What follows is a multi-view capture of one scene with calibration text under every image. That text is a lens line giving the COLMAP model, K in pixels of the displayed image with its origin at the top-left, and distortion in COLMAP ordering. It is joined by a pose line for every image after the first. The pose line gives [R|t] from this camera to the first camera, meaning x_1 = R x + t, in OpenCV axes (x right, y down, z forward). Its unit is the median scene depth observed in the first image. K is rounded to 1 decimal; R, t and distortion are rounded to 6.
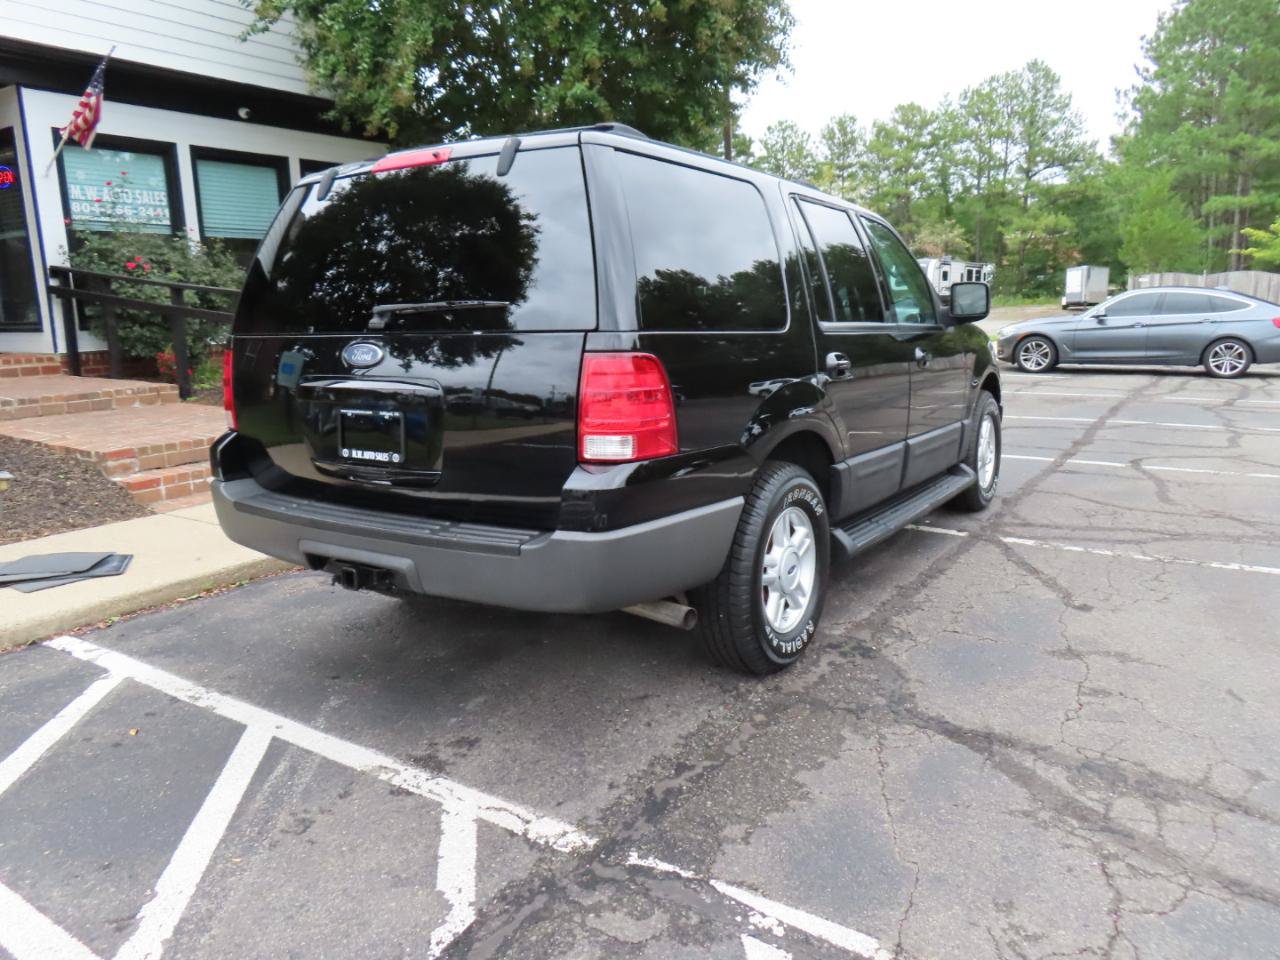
lens RADIAL K [[917.8, 0, 642.5], [0, 917.8, 480.6], [0, 0, 1]] dist [-0.011813, 0.006988]
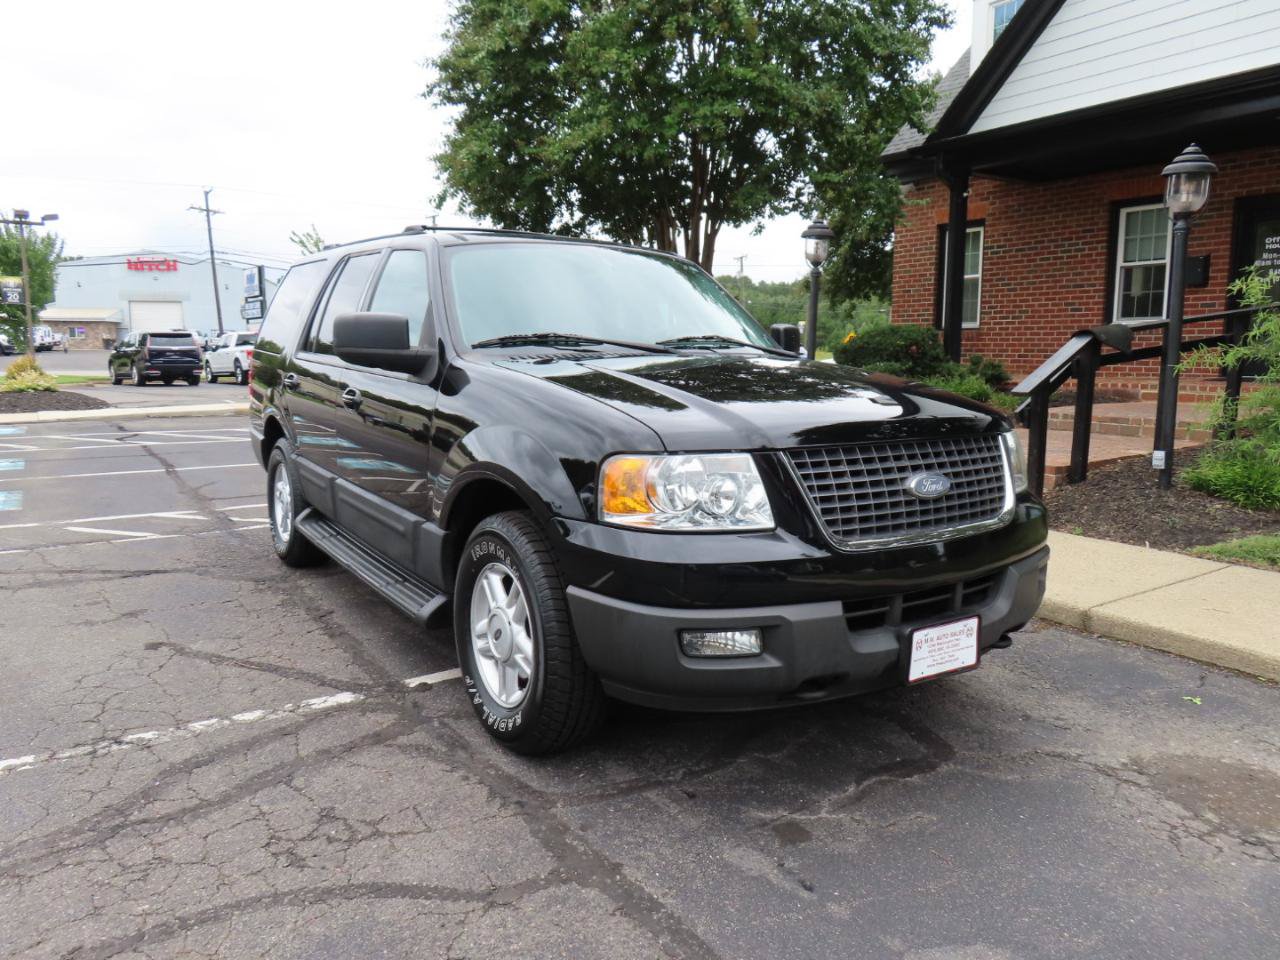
lens RADIAL K [[917.8, 0, 640.7], [0, 917.8, 480.8], [0, 0, 1]] dist [-0.011813, 0.006988]
pose [[-0.392964, 0.150974, -0.907076, 1.412910], [-0.171709, 0.957032, 0.233677, -0.436309], [0.903380, 0.247580, -0.350155, 2.190778]]
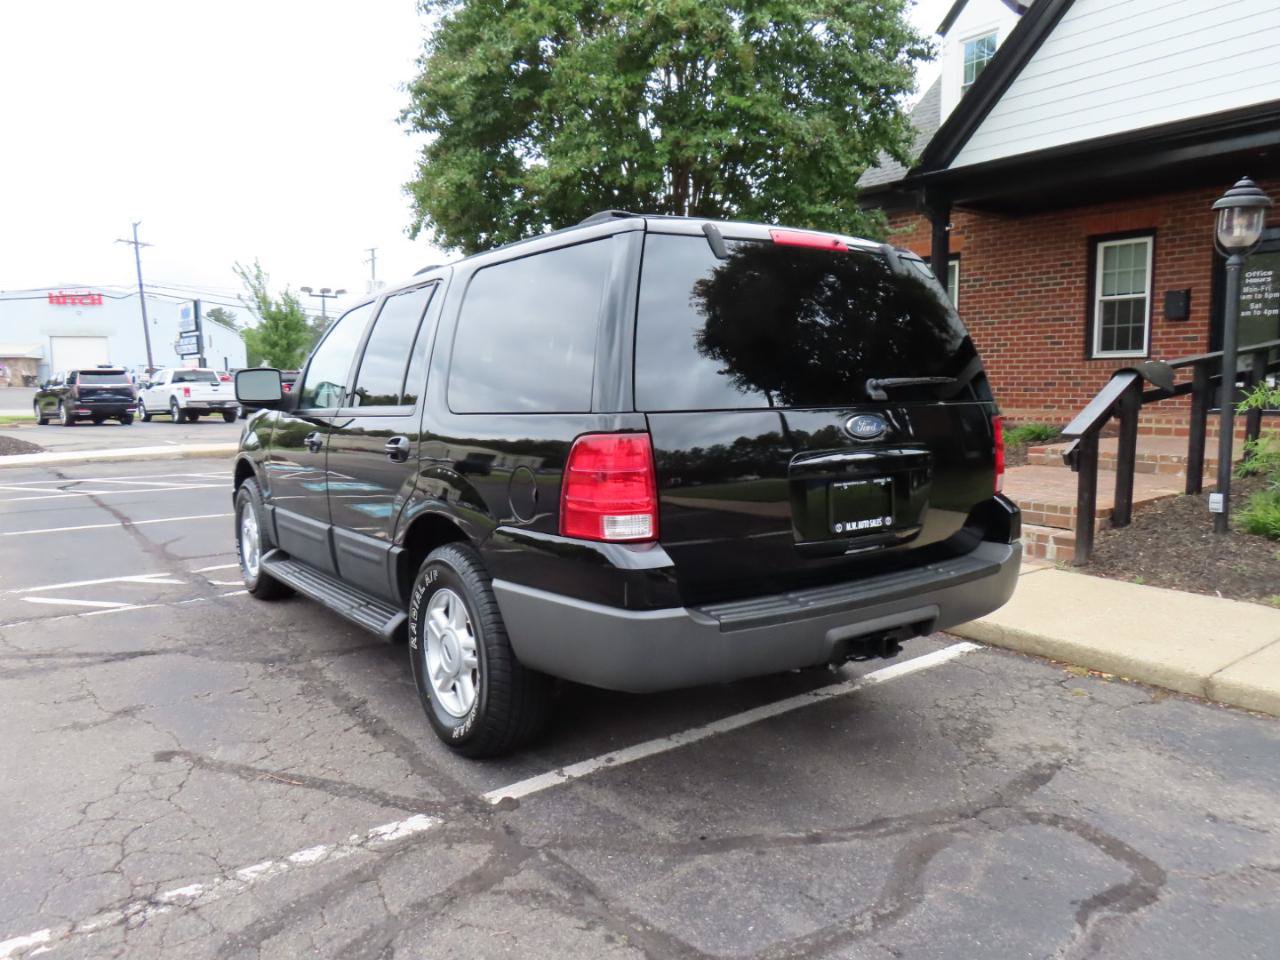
lens RADIAL K [[917.8, 0, 640.2], [0, 917.8, 488.7], [0, 0, 1]] dist [-0.011813, 0.006988]
pose [[-0.328721, 0.133518, -0.934941, 1.337102], [-0.170610, 0.965274, 0.197835, -0.411763], [0.928889, 0.224543, -0.294527, 1.961241]]
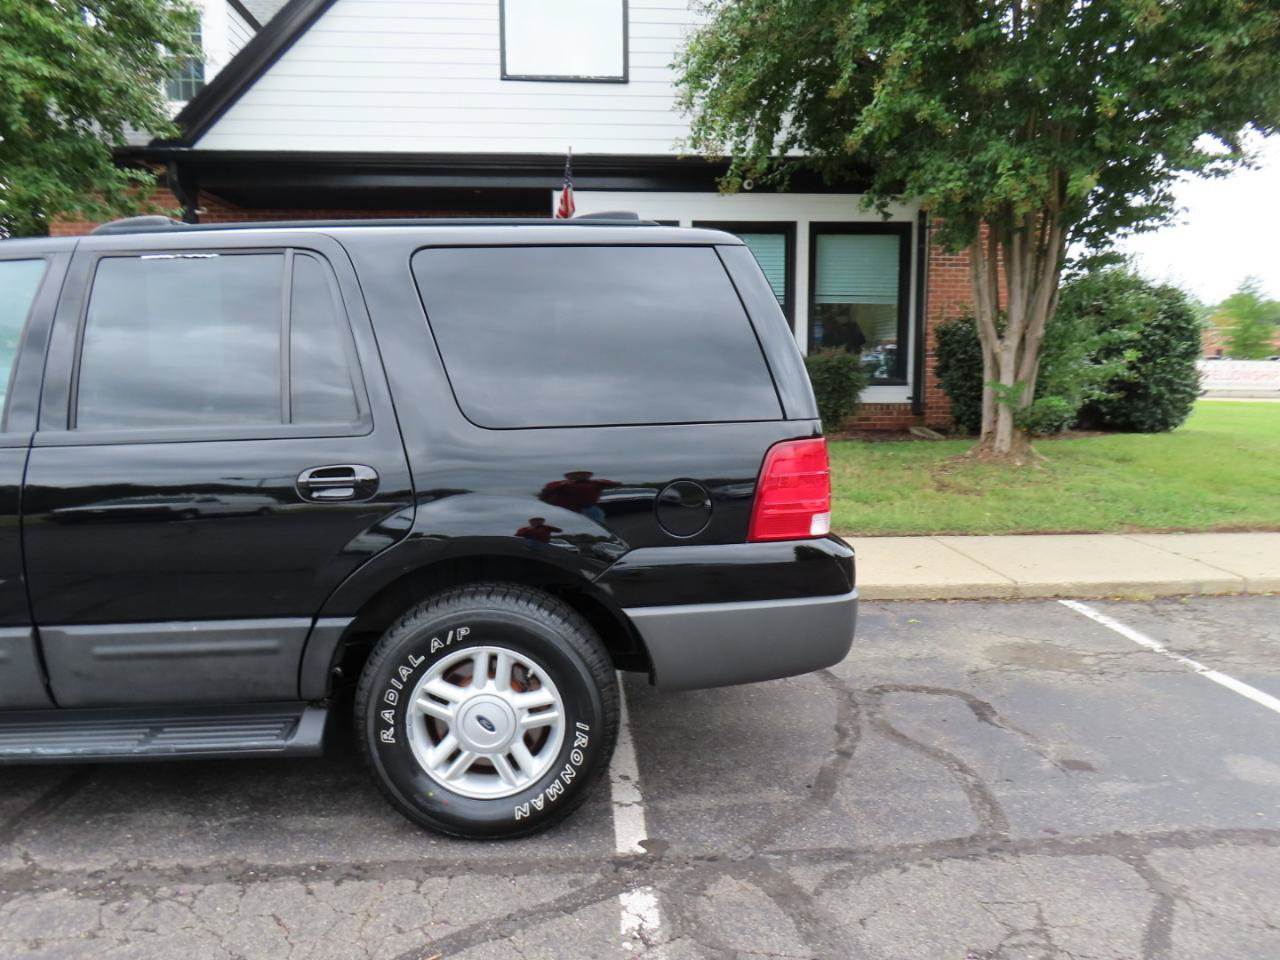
lens RADIAL K [[917.8, 0, 644.5], [0, 917.8, 480.5], [0, 0, 1]] dist [-0.011813, 0.006988]
pose [[0.606977, 0.118087, -0.785897, 1.190430], [-0.166641, 0.985826, 0.019425, -0.254016], [0.777052, 0.119173, 0.618052, 1.077393]]
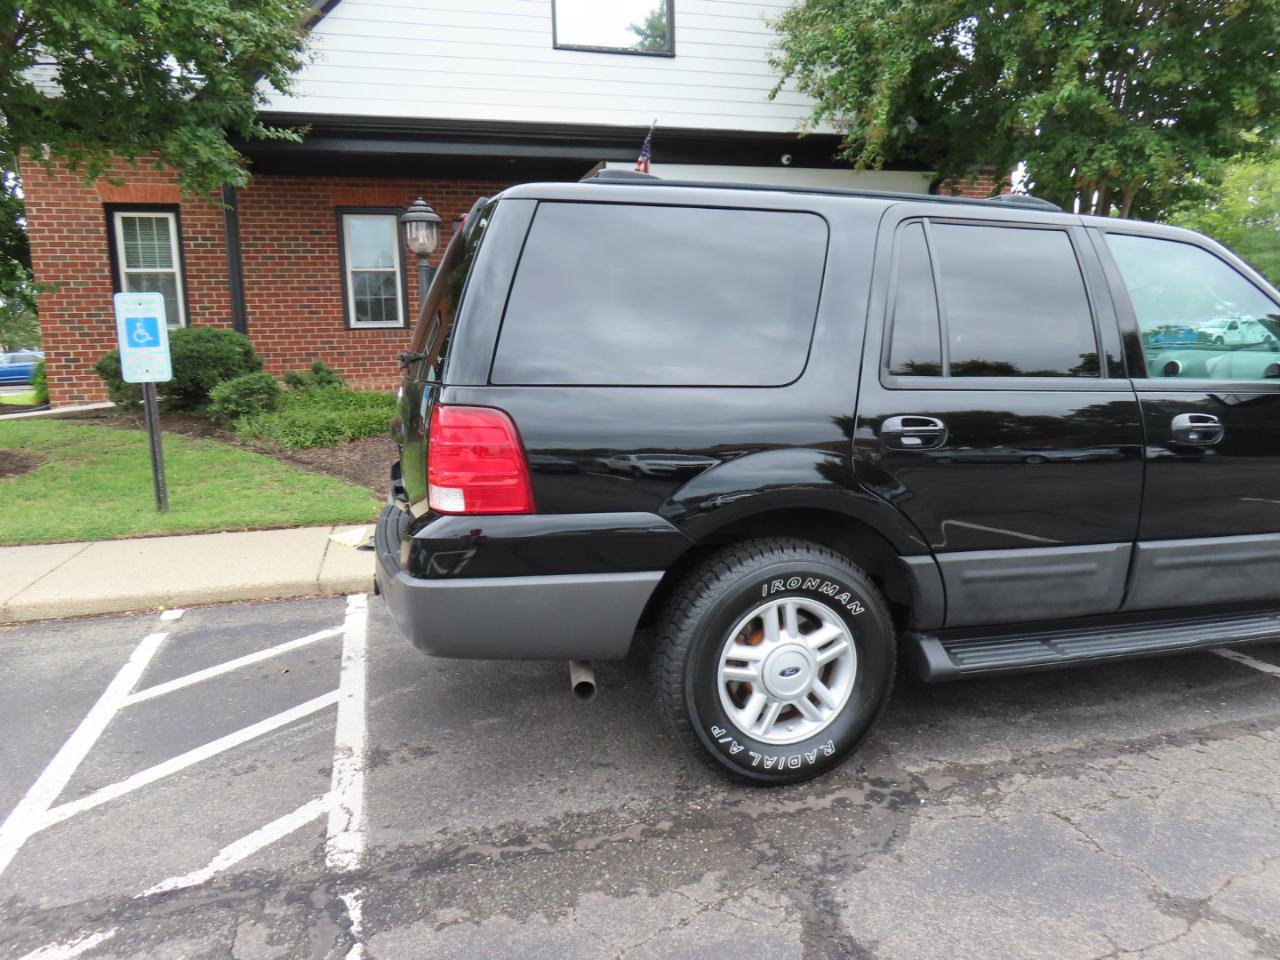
lens RADIAL K [[917.8, 0, 643.6], [0, 917.8, 482.6], [0, 0, 1]] dist [-0.011813, 0.006988]
pose [[0.761590, 0.106408, -0.639263, 0.595423], [-0.121385, 0.992392, 0.020576, -0.077051], [0.636589, 0.061927, 0.768713, 0.272559]]
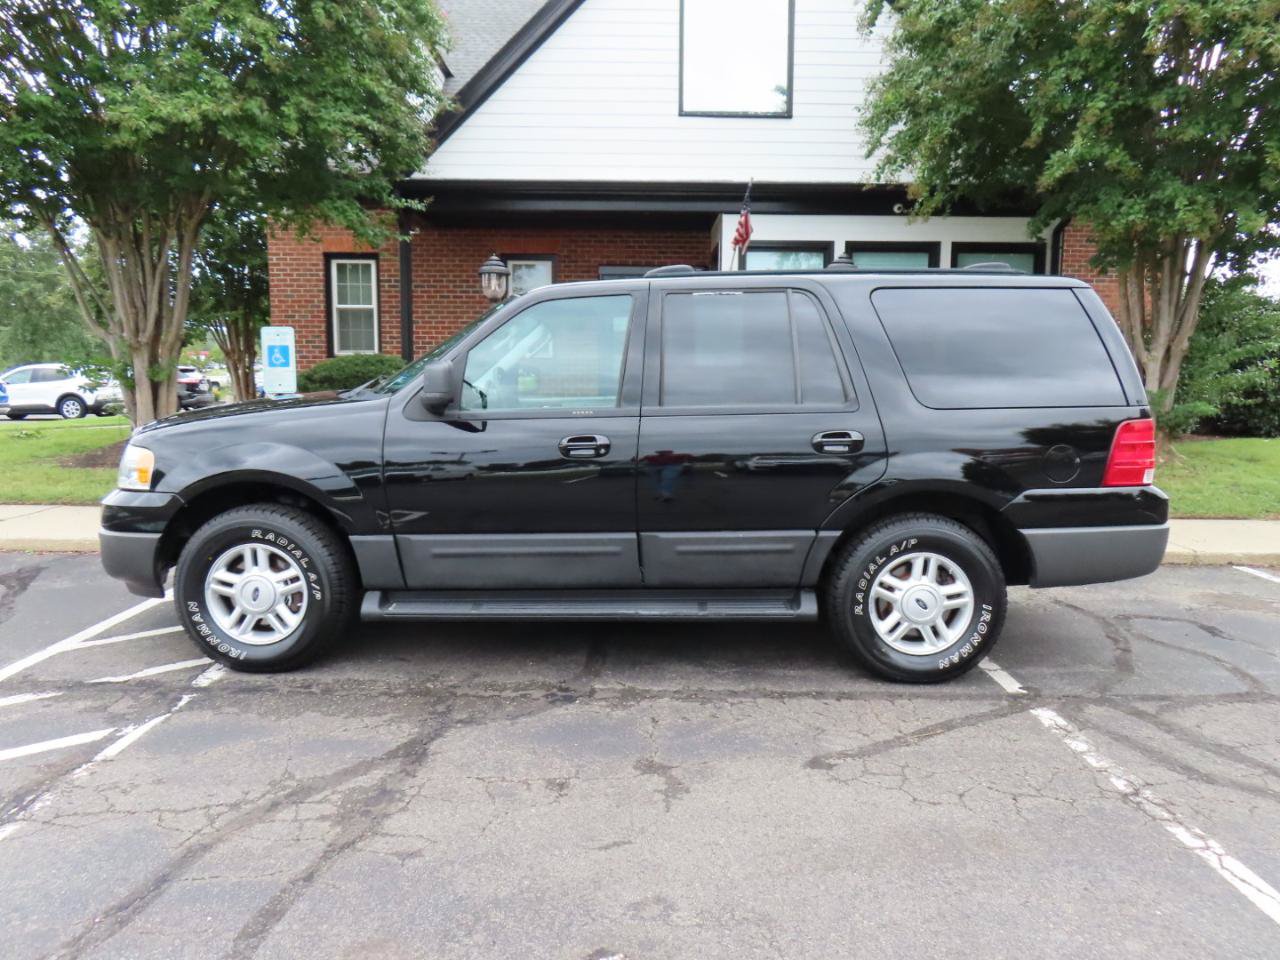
lens RADIAL K [[917.8, 0, 642.4], [0, 917.8, 485.1], [0, 0, 1]] dist [-0.011813, 0.006988]
pose [[0.559572, 0.126568, -0.819060, 1.269679], [-0.181751, 0.982954, 0.027725, -0.123026], [0.808607, 0.133351, 0.573037, 0.457176]]
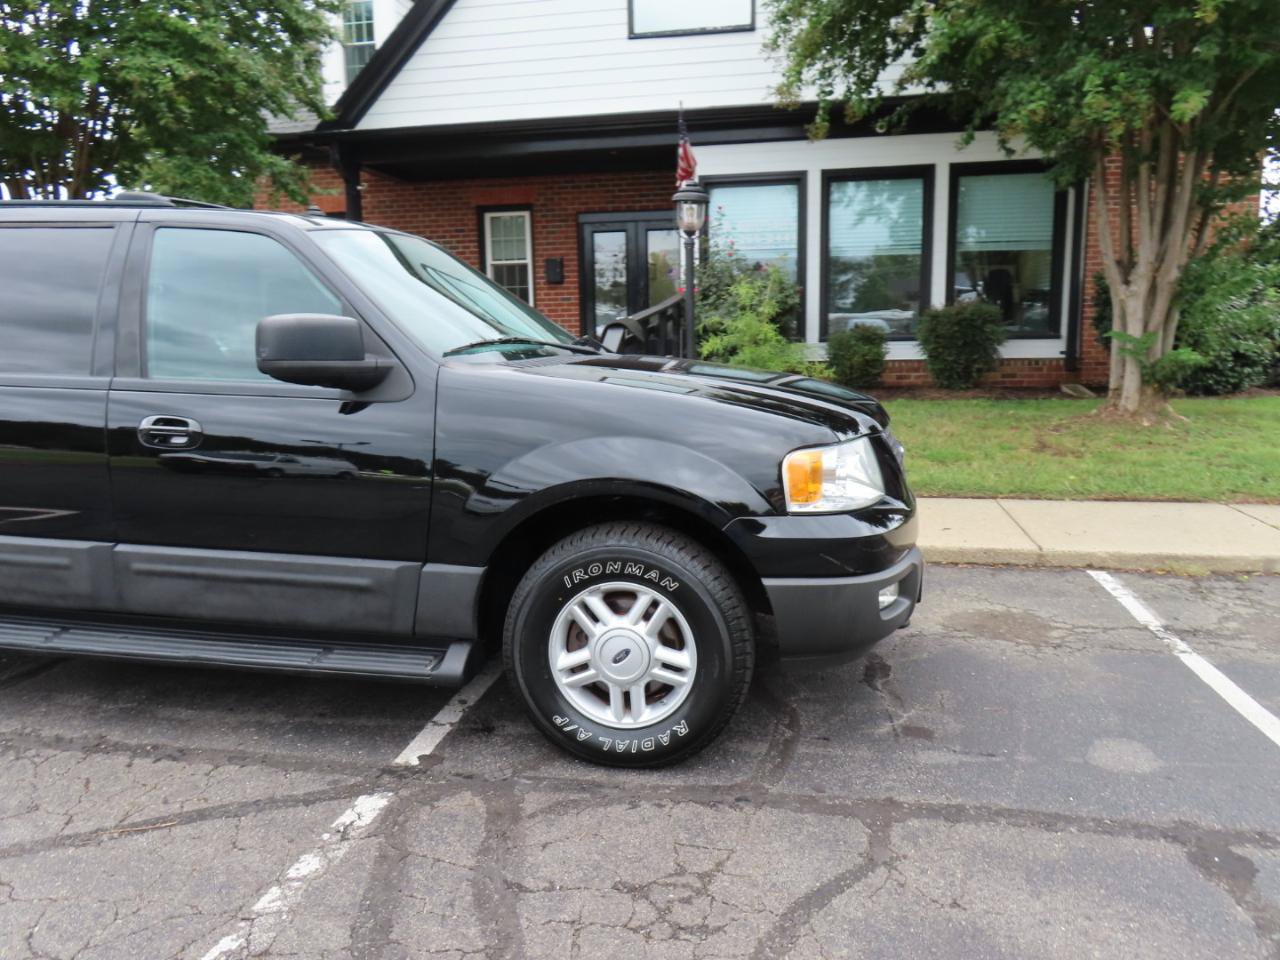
lens RADIAL K [[917.8, 0, 644.7], [0, 917.8, 484.1], [0, 0, 1]] dist [-0.011813, 0.006988]
pose [[0.390456, 0.166954, -0.905357, 1.433558], [-0.171529, 0.979392, 0.106631, -0.310134], [0.904501, 0.113660, 0.411046, 1.431500]]
